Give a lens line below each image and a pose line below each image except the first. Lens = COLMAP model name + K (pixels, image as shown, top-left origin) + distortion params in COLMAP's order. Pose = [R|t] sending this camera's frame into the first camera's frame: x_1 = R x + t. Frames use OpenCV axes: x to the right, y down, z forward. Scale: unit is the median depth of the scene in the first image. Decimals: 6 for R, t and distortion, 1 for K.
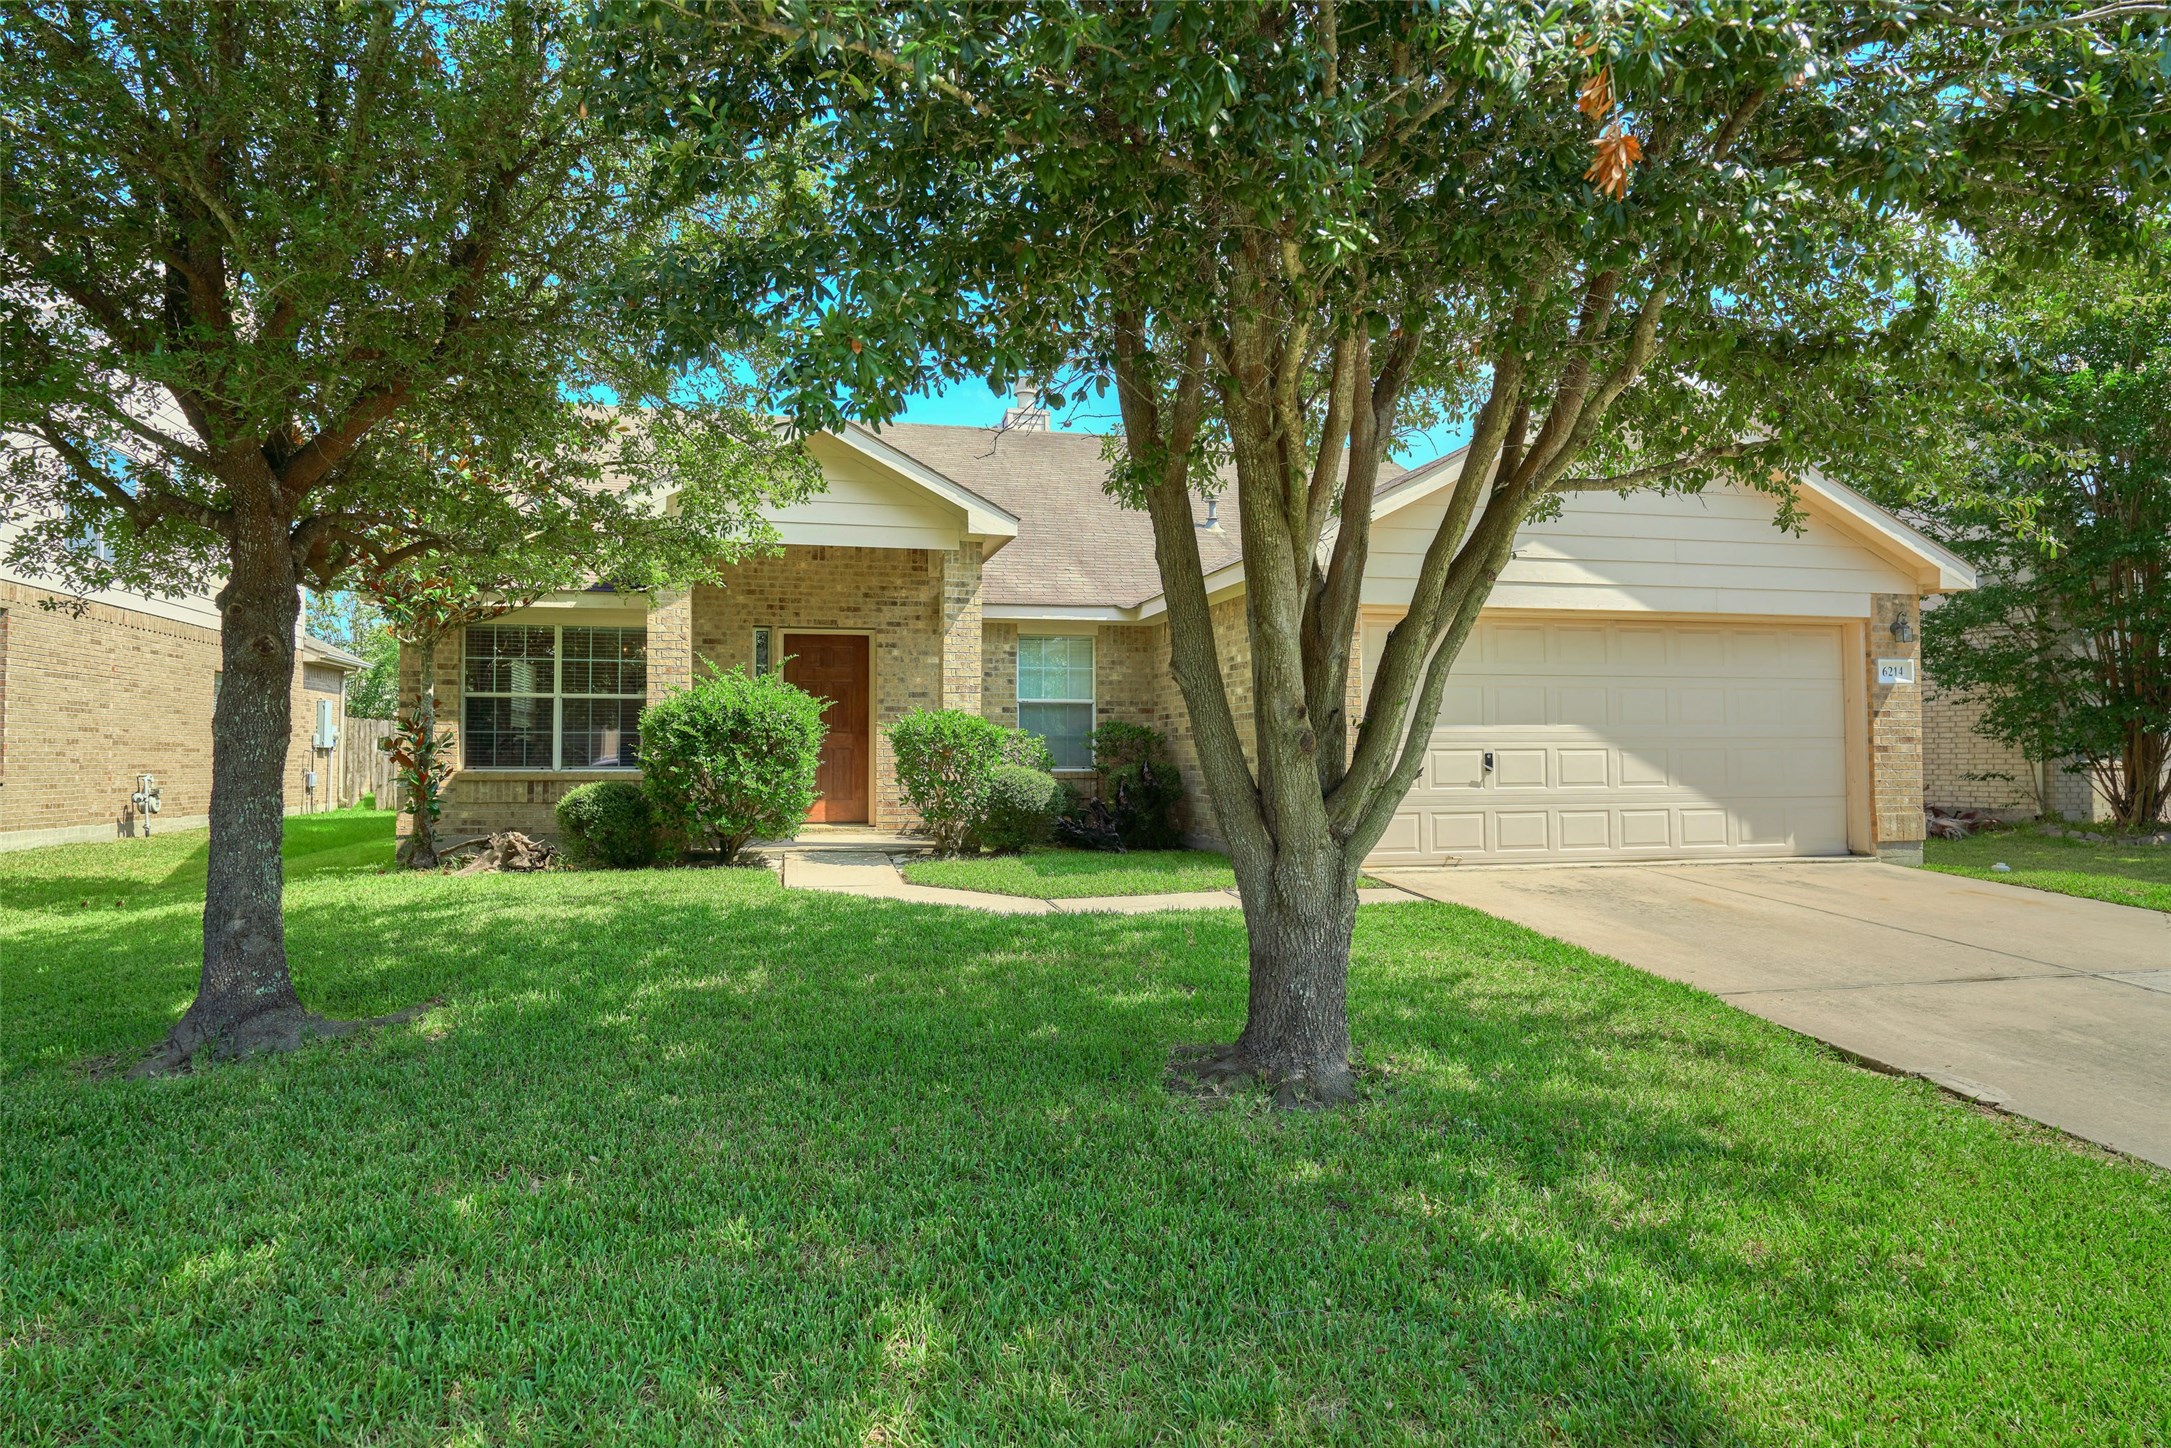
lens RADIAL K [[1223.1, 0, 1075.5], [0, 1223.1, 725.9], [0, 0, 1]] dist [-0.003758, 0.000297]
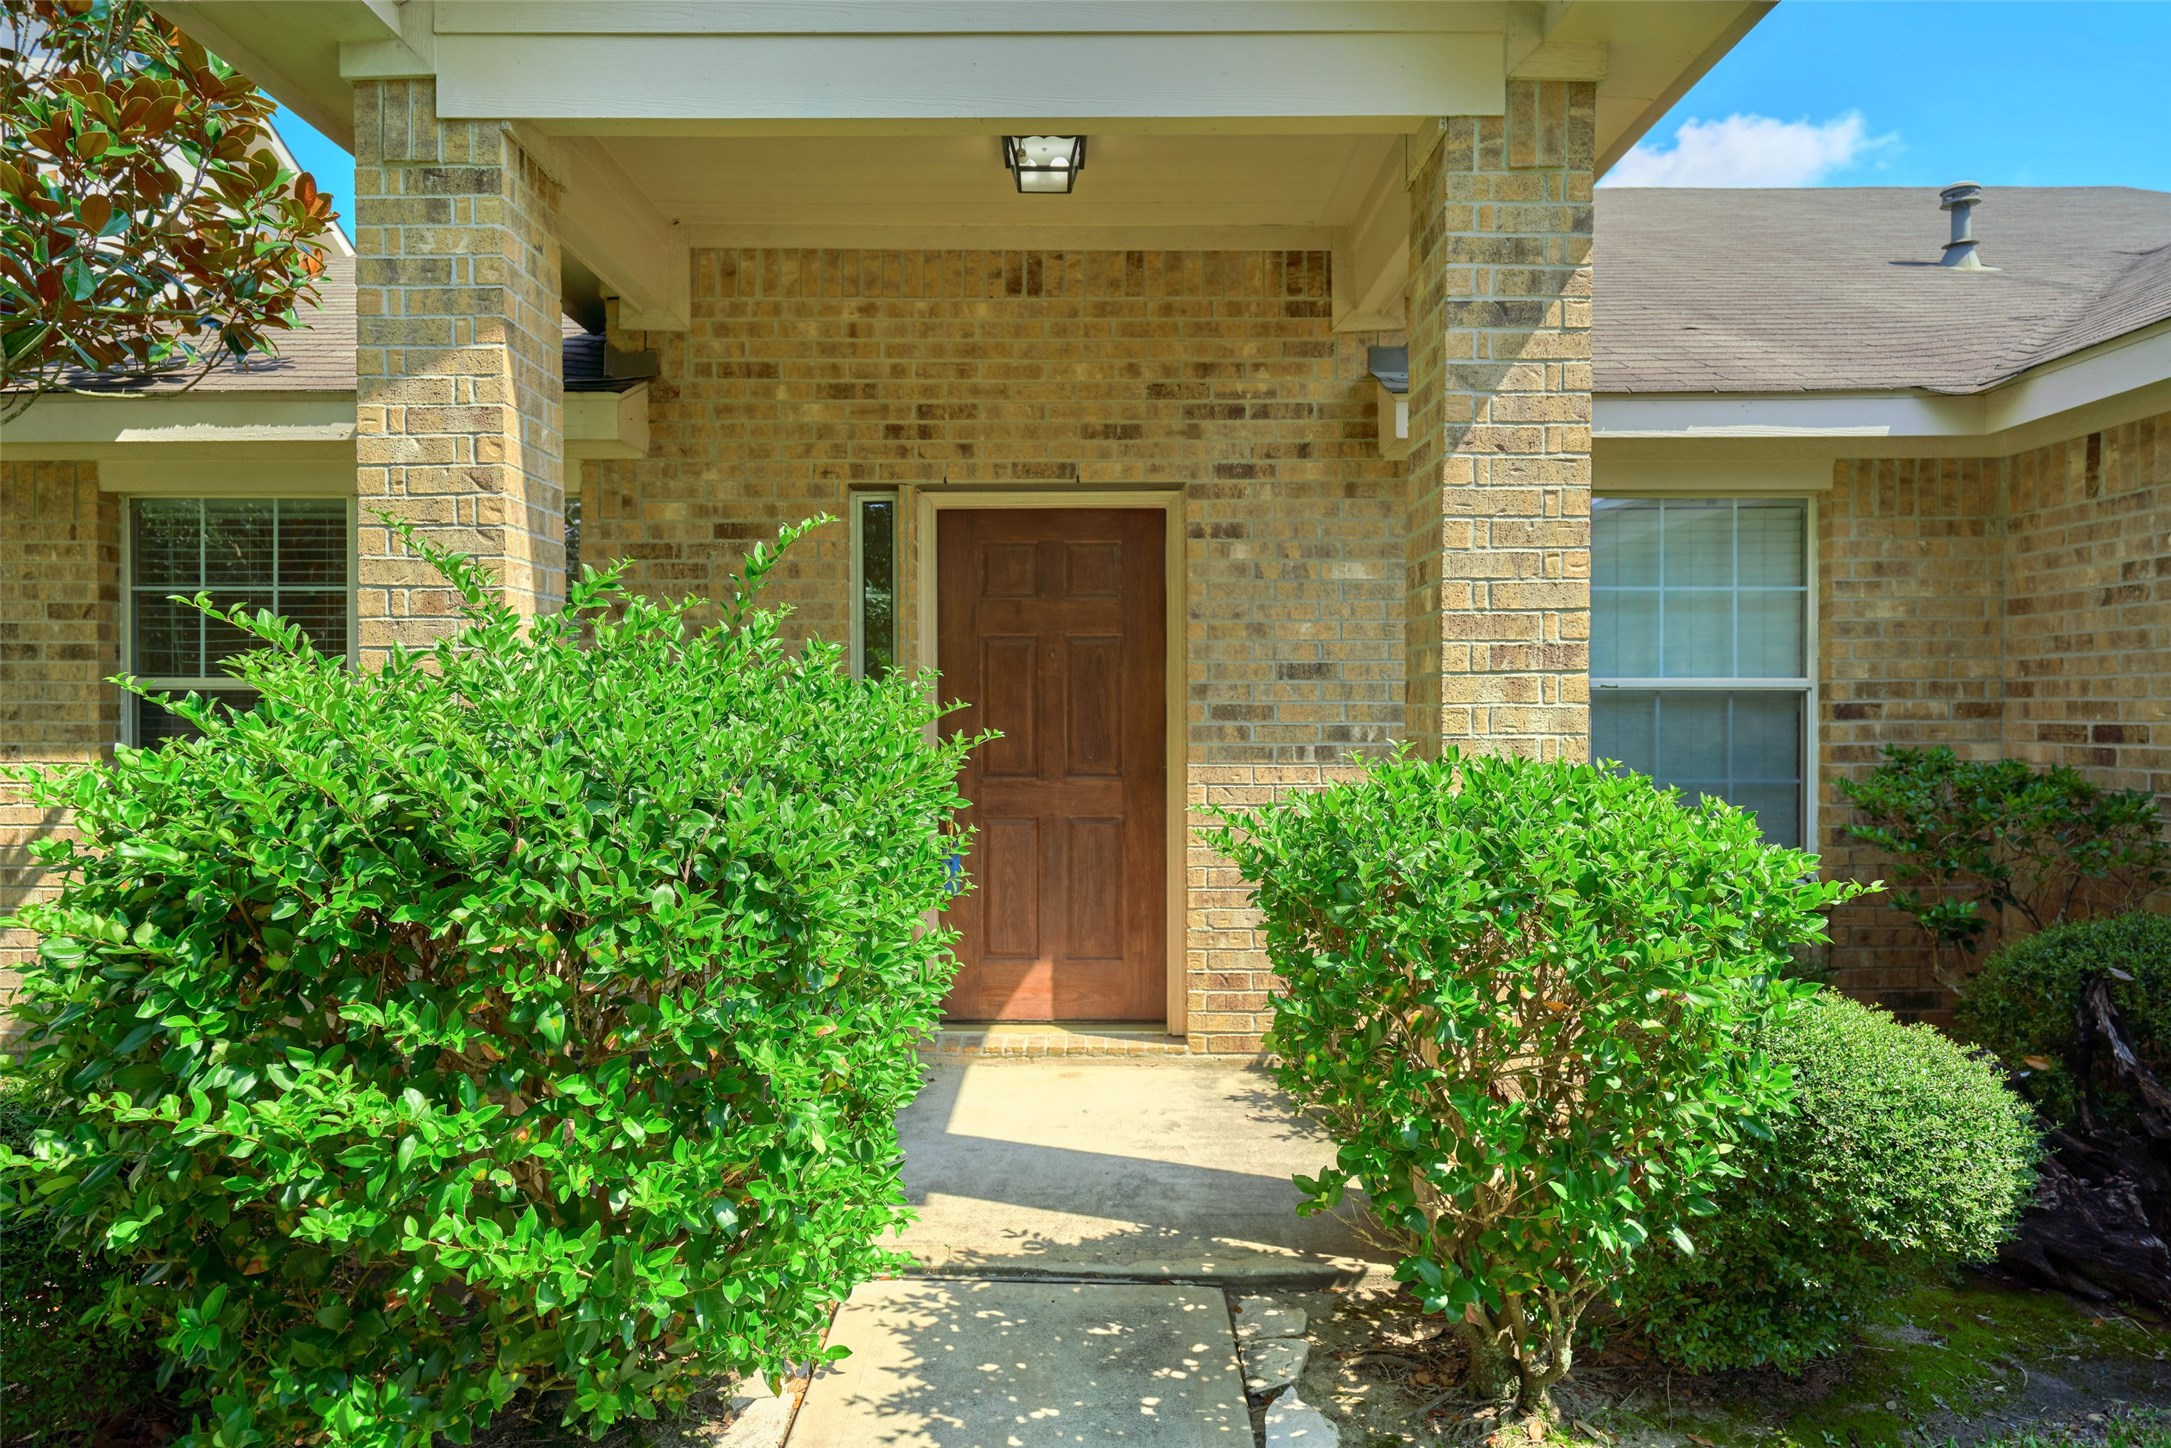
lens RADIAL K [[1302.7, 0, 1086.0], [0, 1302.7, 714.5], [0, 0, 1]] dist [0.006703, 0.000647]
pose [[0.971801, -0.000274, -0.235803, -0.120244], [0.005754, 0.999729, 0.022554, -0.025908], [0.235732, -0.023275, 0.971539, 0.736750]]
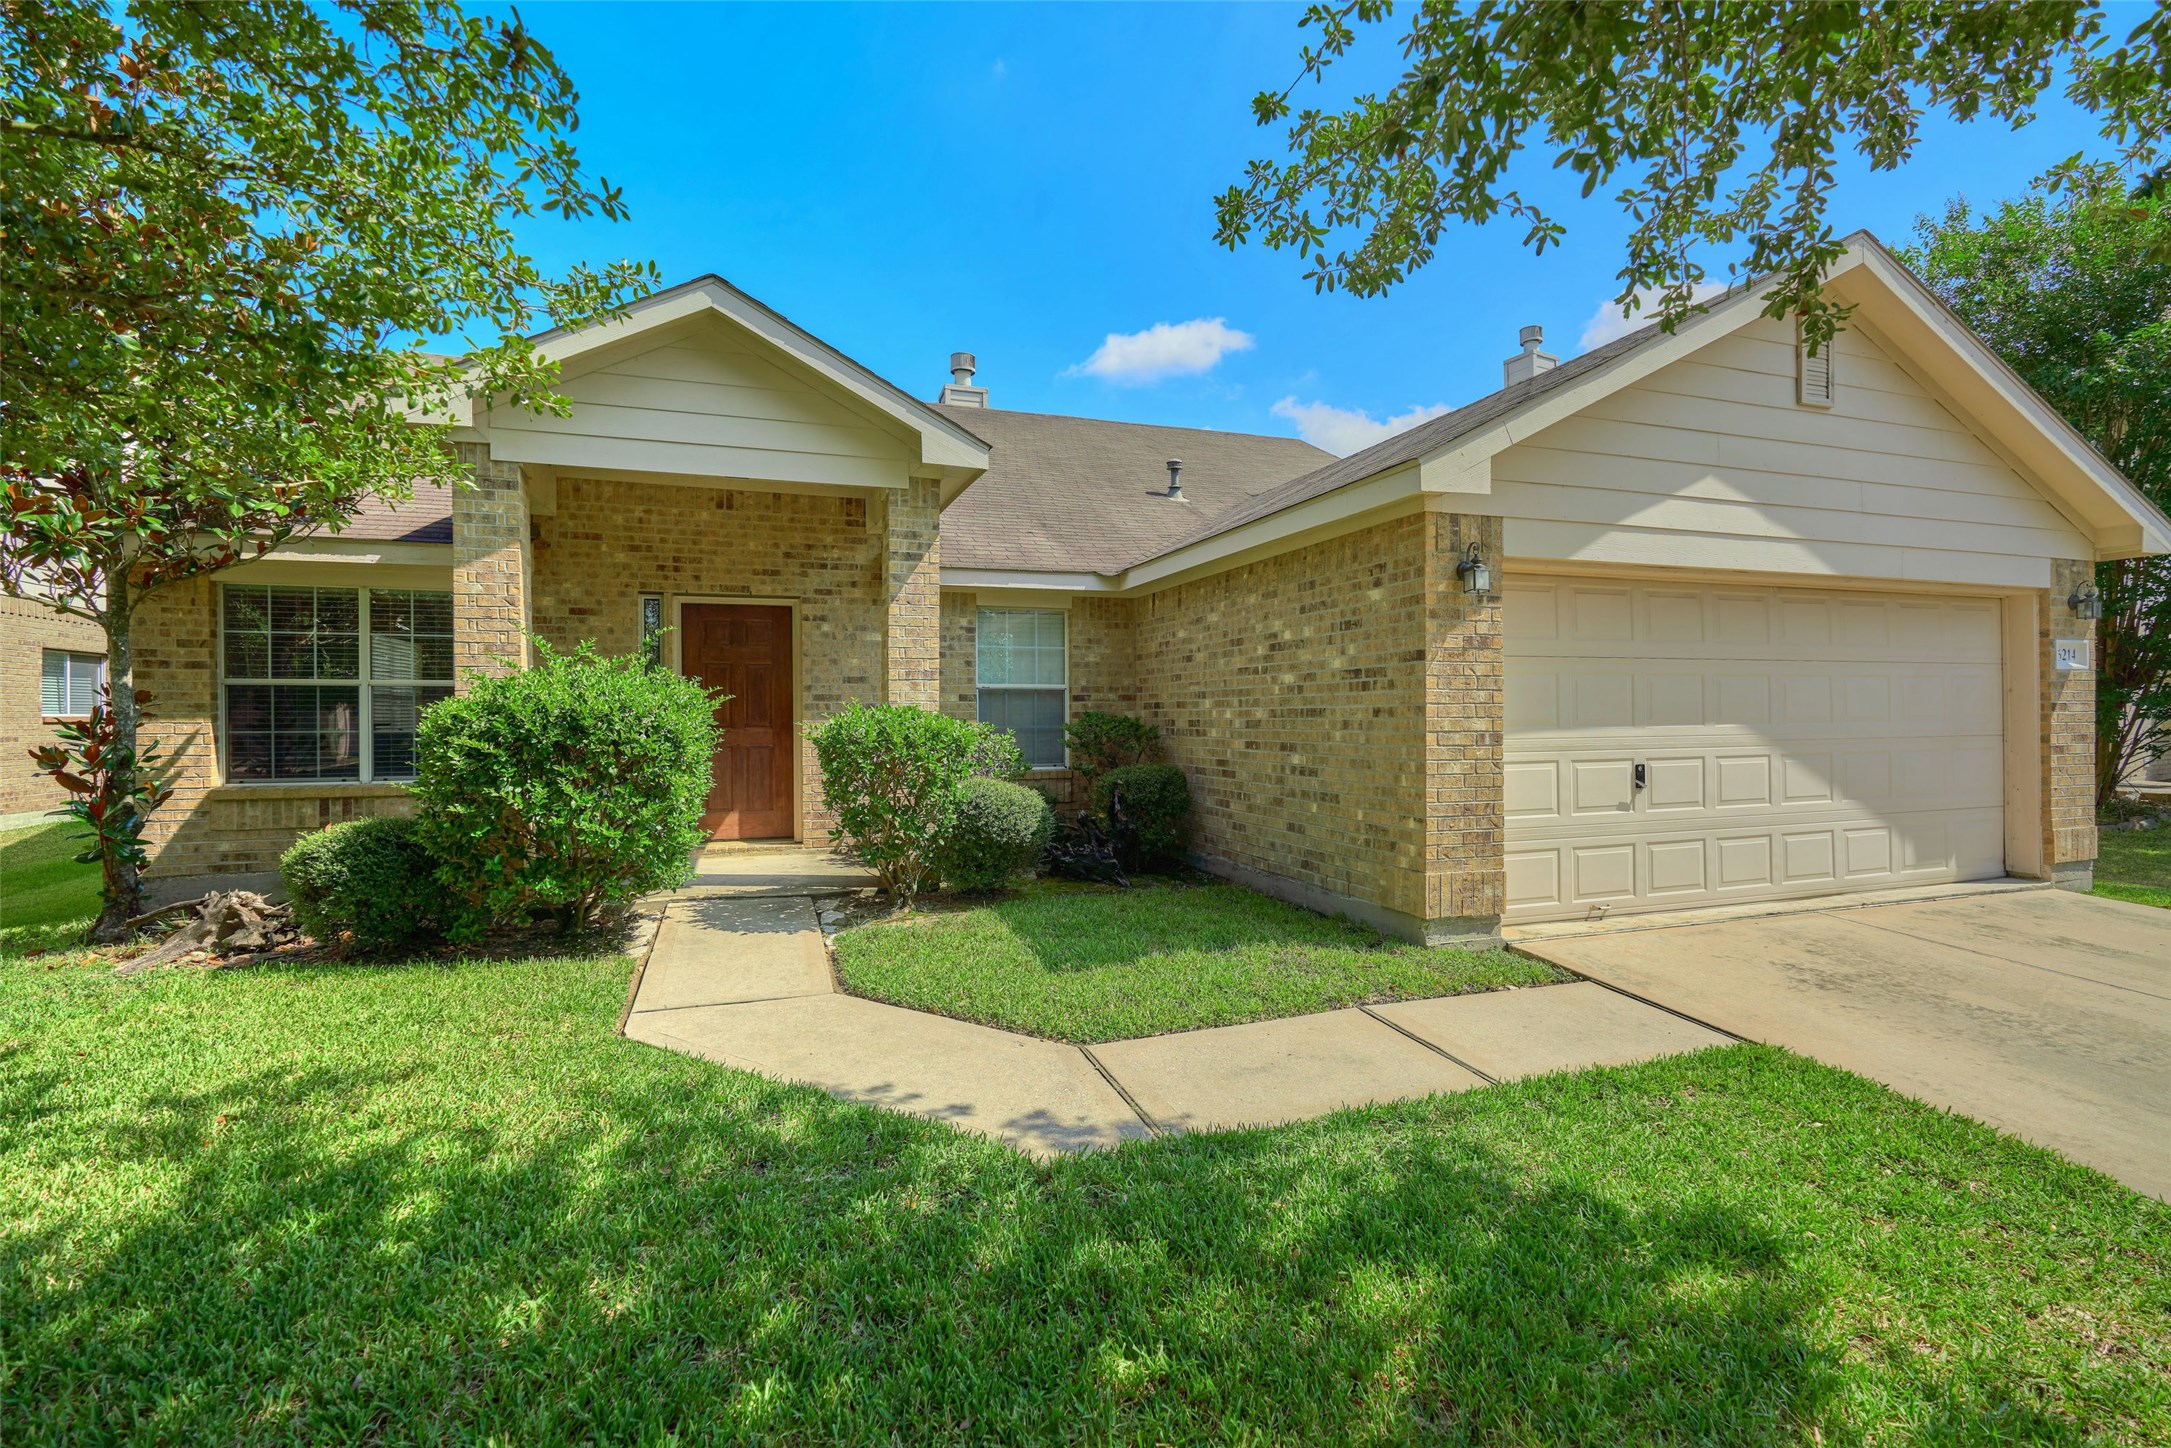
lens RADIAL K [[969.5, 0, 1084.1], [0, 969.5, 717.6], [0, 0, 1]] dist [-0.008861, 0.001699]
pose [[0.994723, -0.004793, 0.102482, -0.051781], [0.002198, 0.999675, 0.025414, -0.019620], [-0.102571, -0.025055, 0.994410, 0.411027]]
